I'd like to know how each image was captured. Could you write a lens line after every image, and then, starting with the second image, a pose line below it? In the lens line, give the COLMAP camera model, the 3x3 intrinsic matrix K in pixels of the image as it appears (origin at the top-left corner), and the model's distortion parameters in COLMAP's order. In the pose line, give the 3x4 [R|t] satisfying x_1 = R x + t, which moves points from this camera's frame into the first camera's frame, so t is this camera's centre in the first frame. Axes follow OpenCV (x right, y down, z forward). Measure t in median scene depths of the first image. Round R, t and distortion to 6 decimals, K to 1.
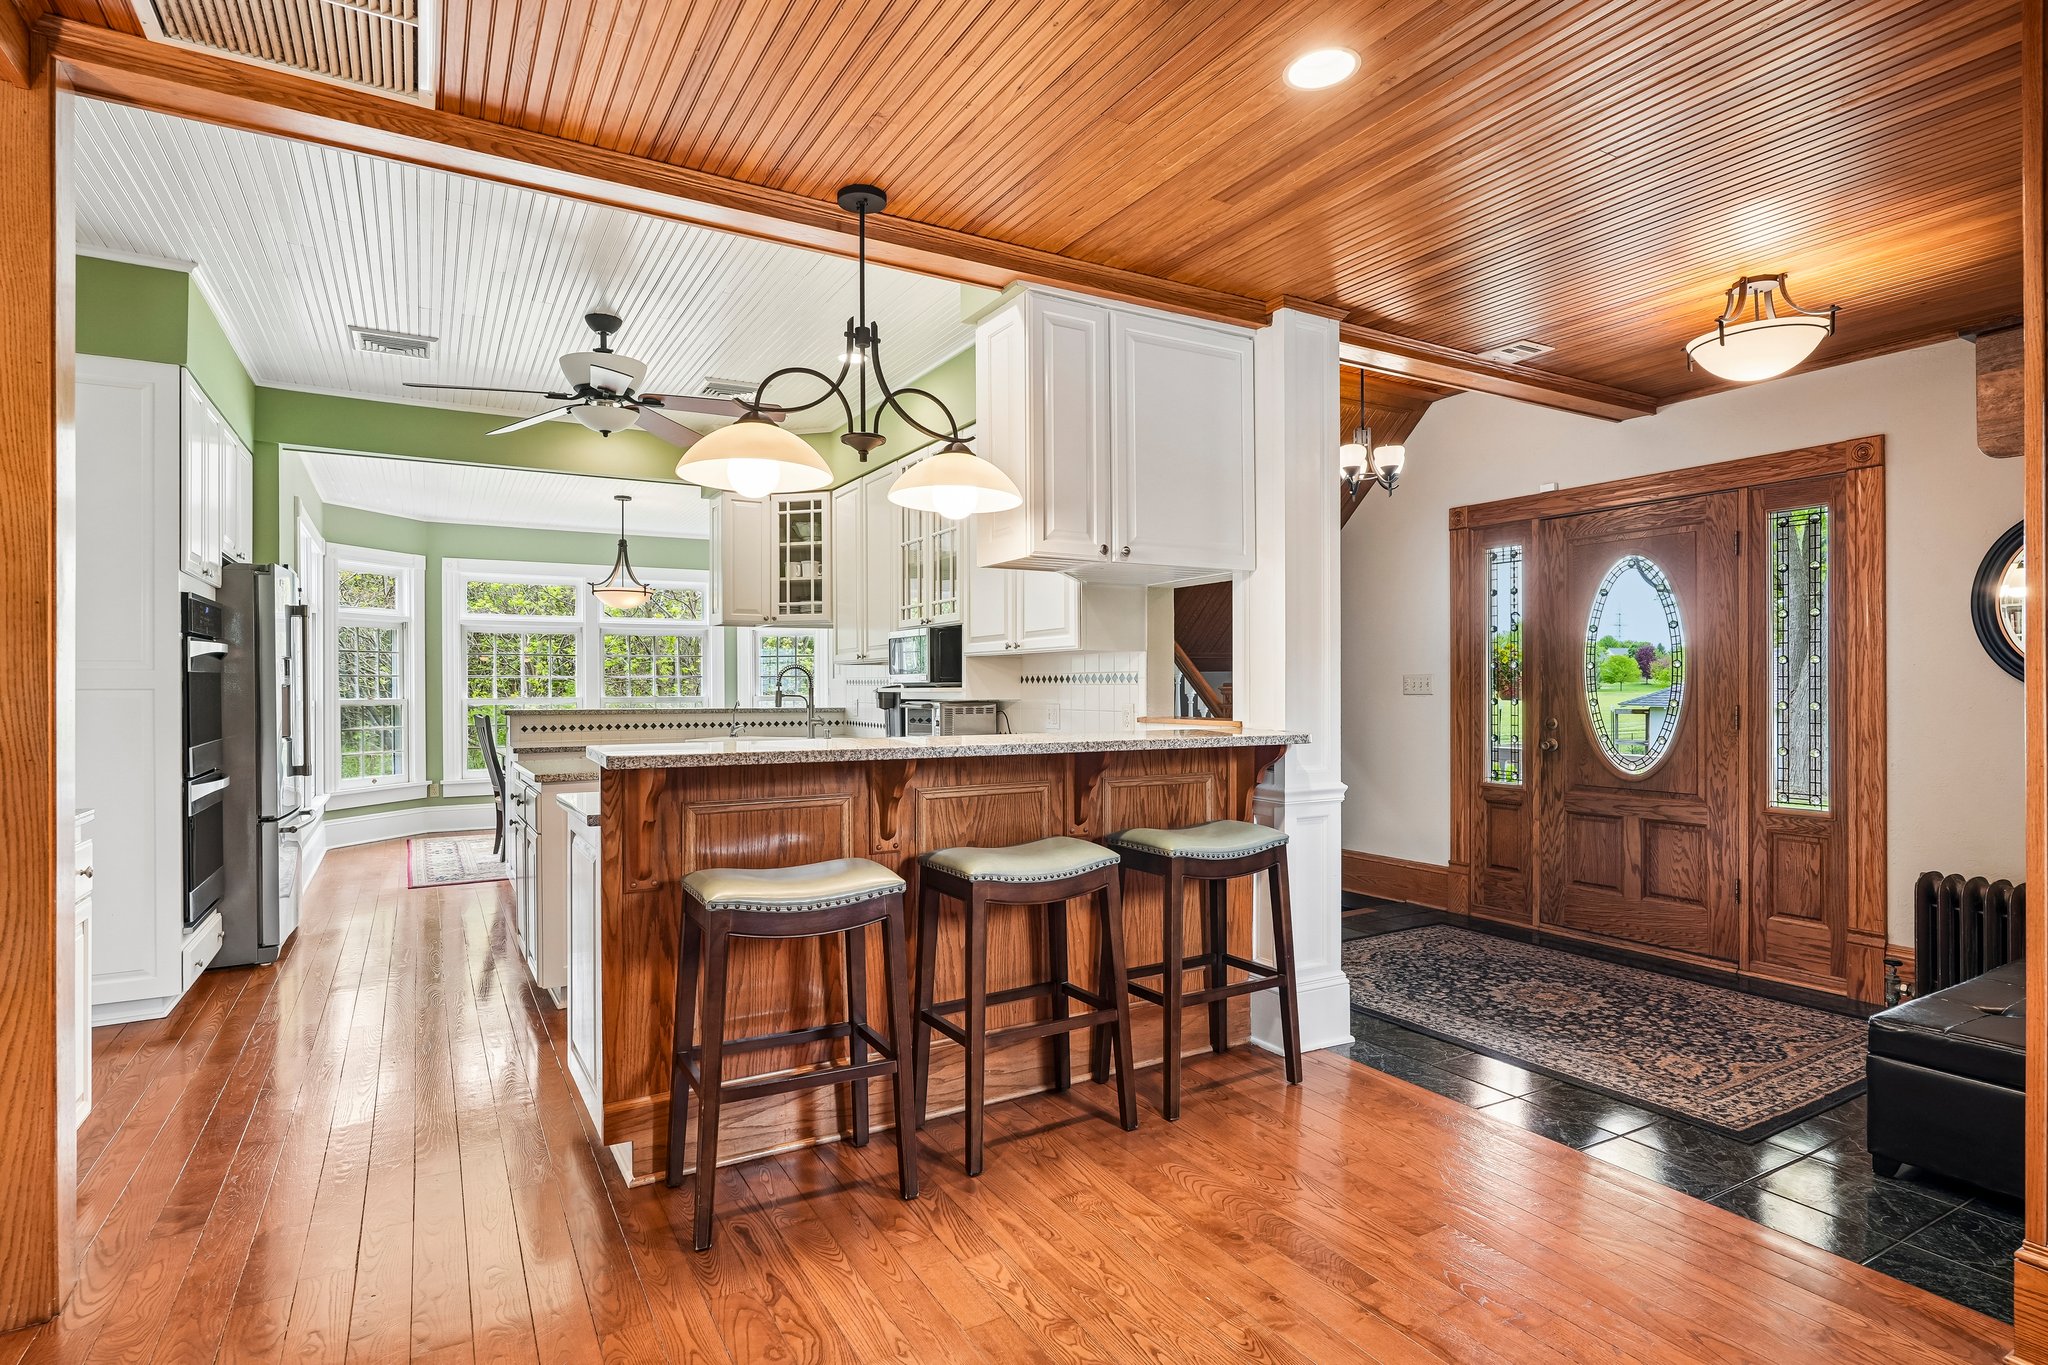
lens RADIAL K [[1030.9, 0, 1021.0], [0, 1030.9, 687.2], [0, 0, 1]] dist [-0.000783, -0.000299]
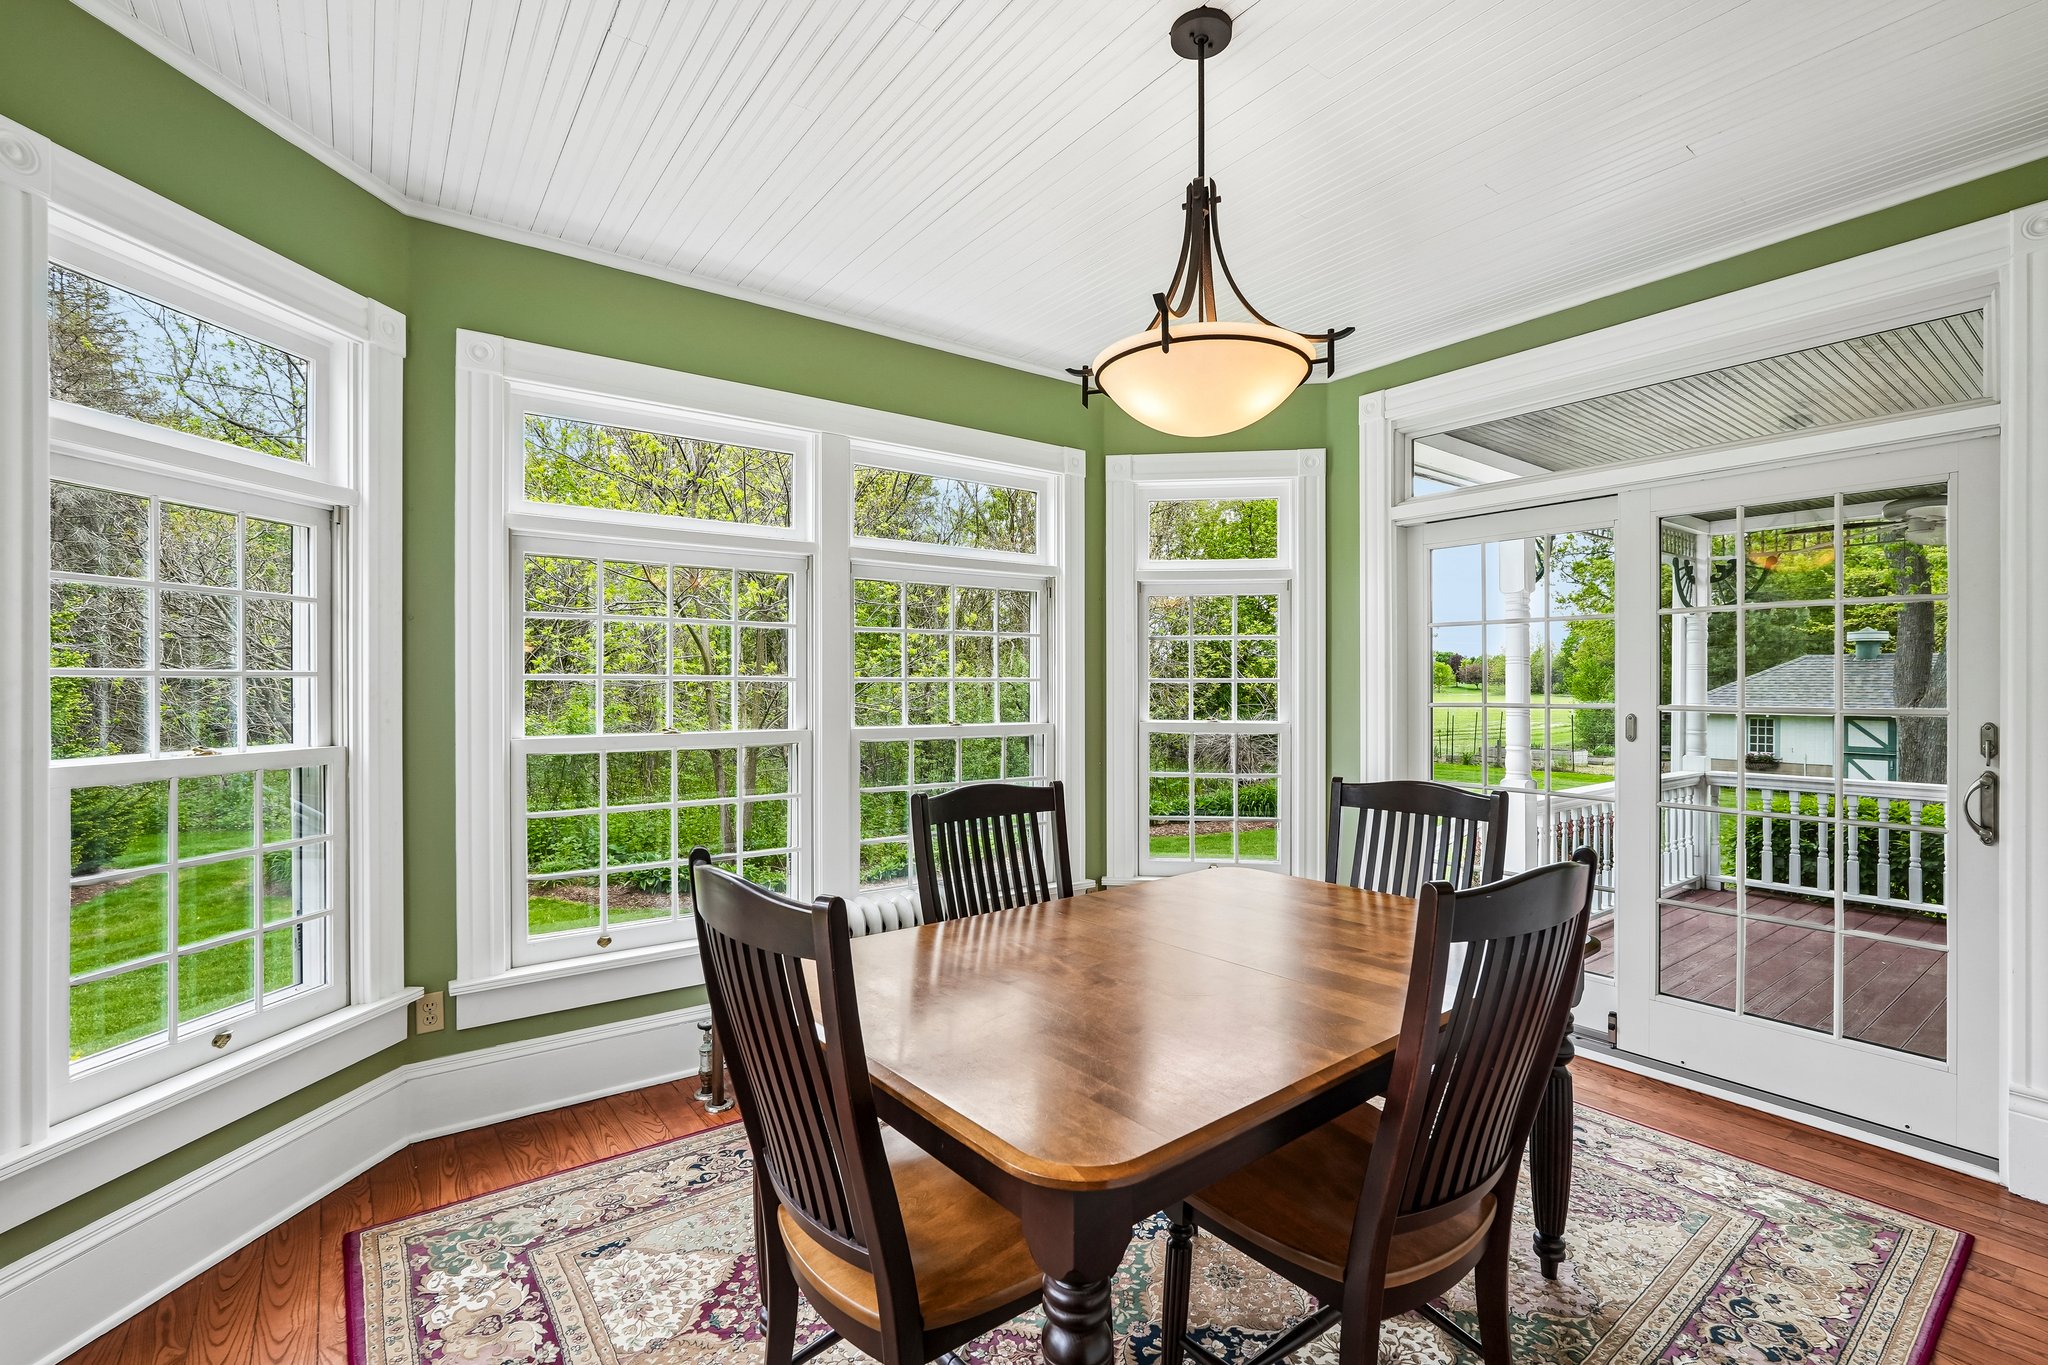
lens RADIAL K [[885.7, 0, 1036.8], [0, 885.7, 691.1], [0, 0, 1]] dist [0.000014, 0.000221]
pose [[0.990291, 0.003708, 0.138958, -0.576102], [-0.003536, 0.999993, -0.001491, -0.008275], [-0.138963, 0.000985, 0.990297, 0.955025]]
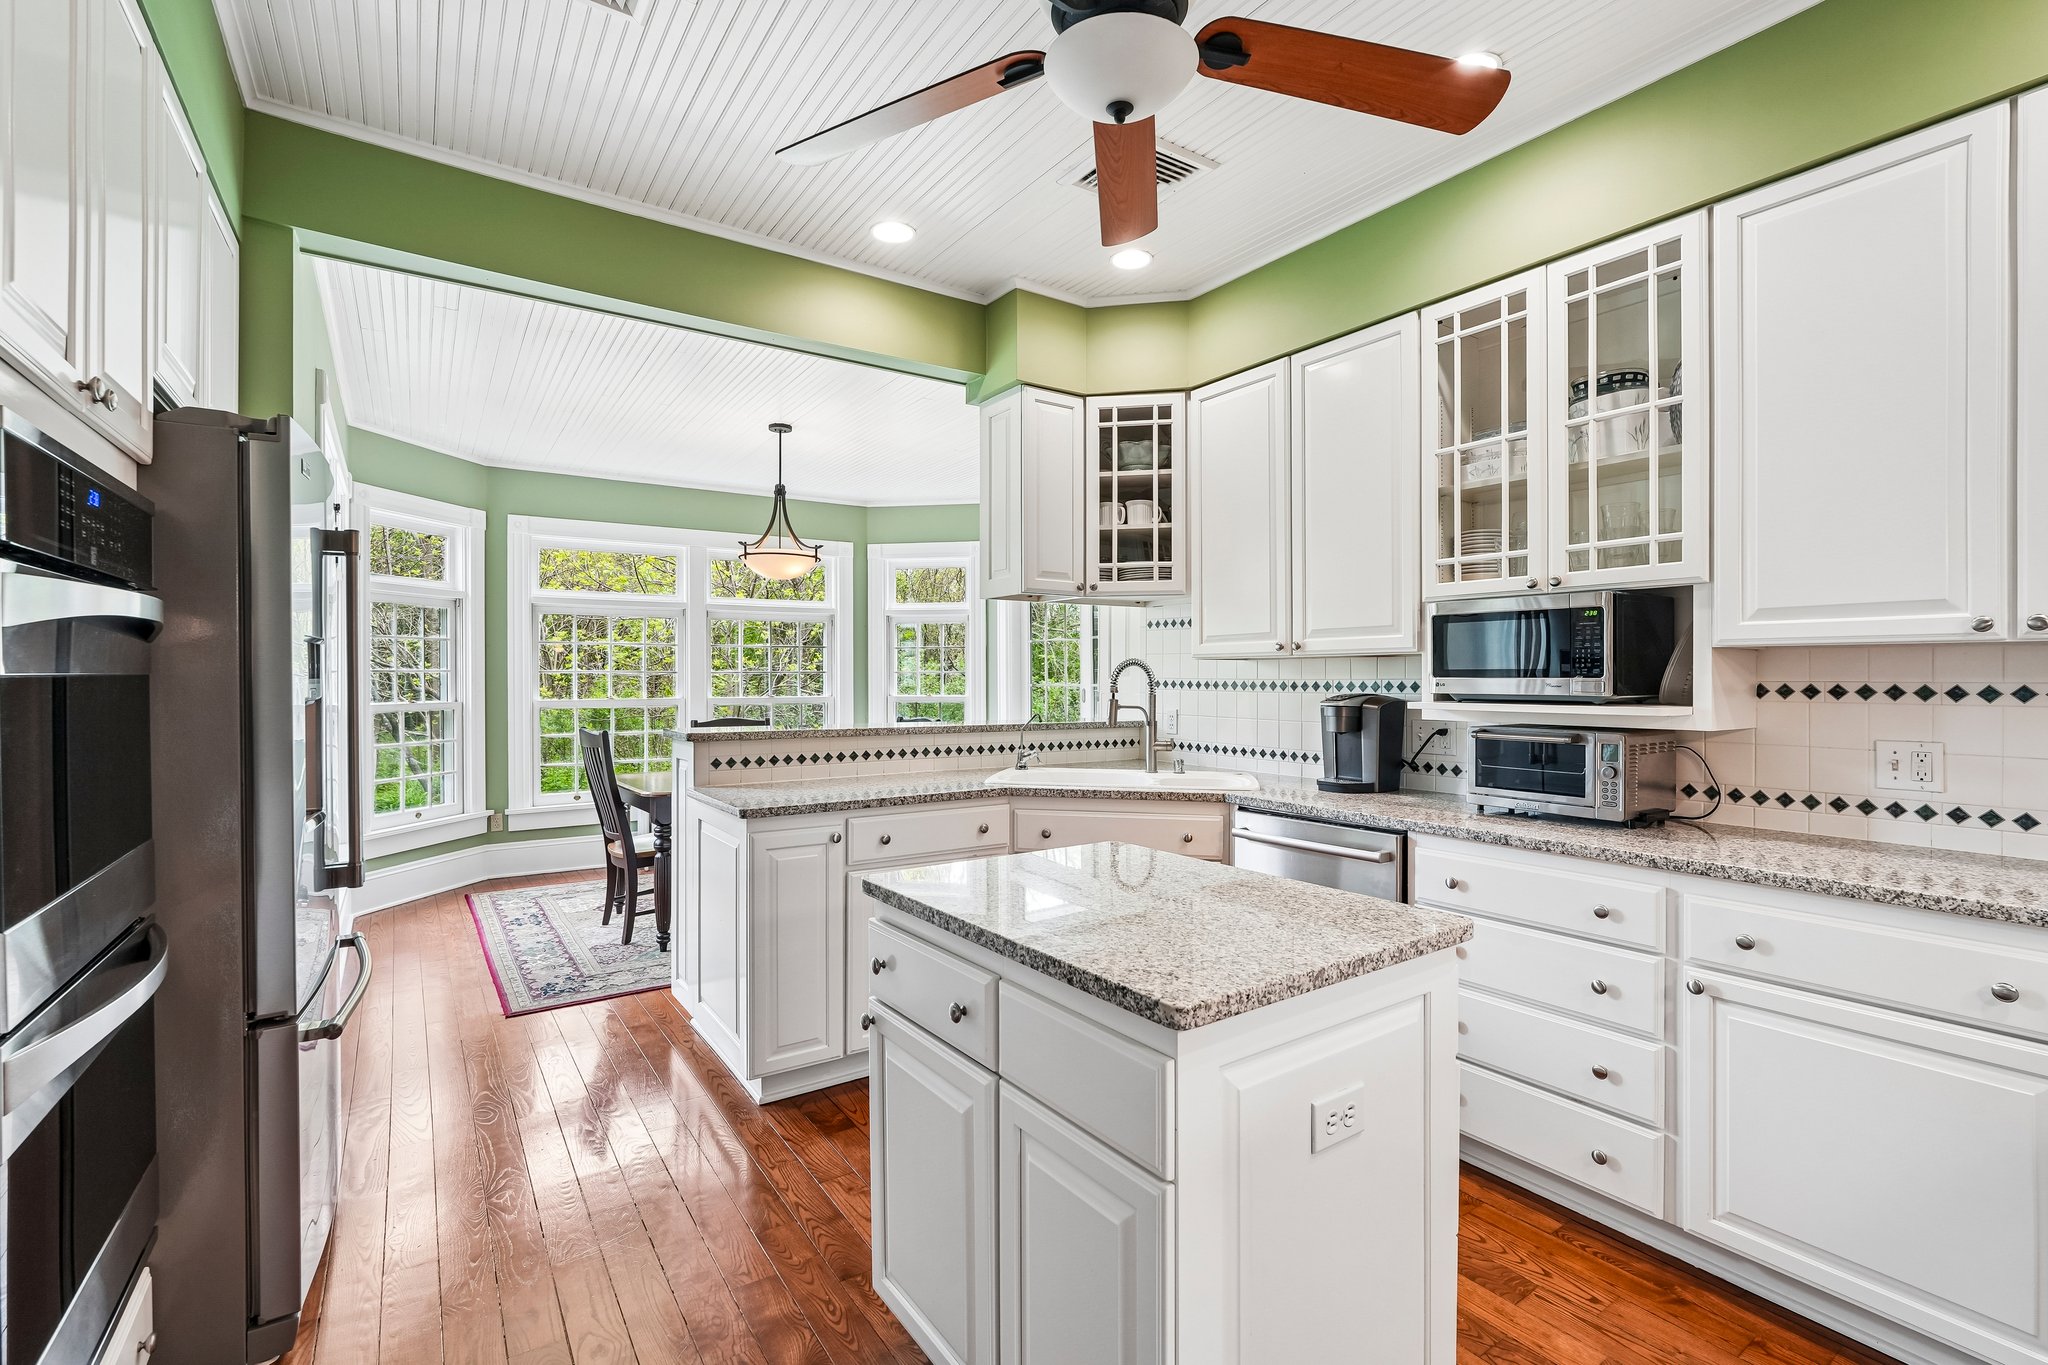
lens RADIAL K [[901.5, 0, 1024.0], [0, 901.5, 682.5], [0, 0, 1]] dist [-0.003639, 0.000259]
pose [[0.997381, 0.004140, 0.072210, -0.323683], [-0.004411, 0.999984, 0.003597, -0.009117], [-0.072194, -0.003906, 0.997383, 0.438887]]
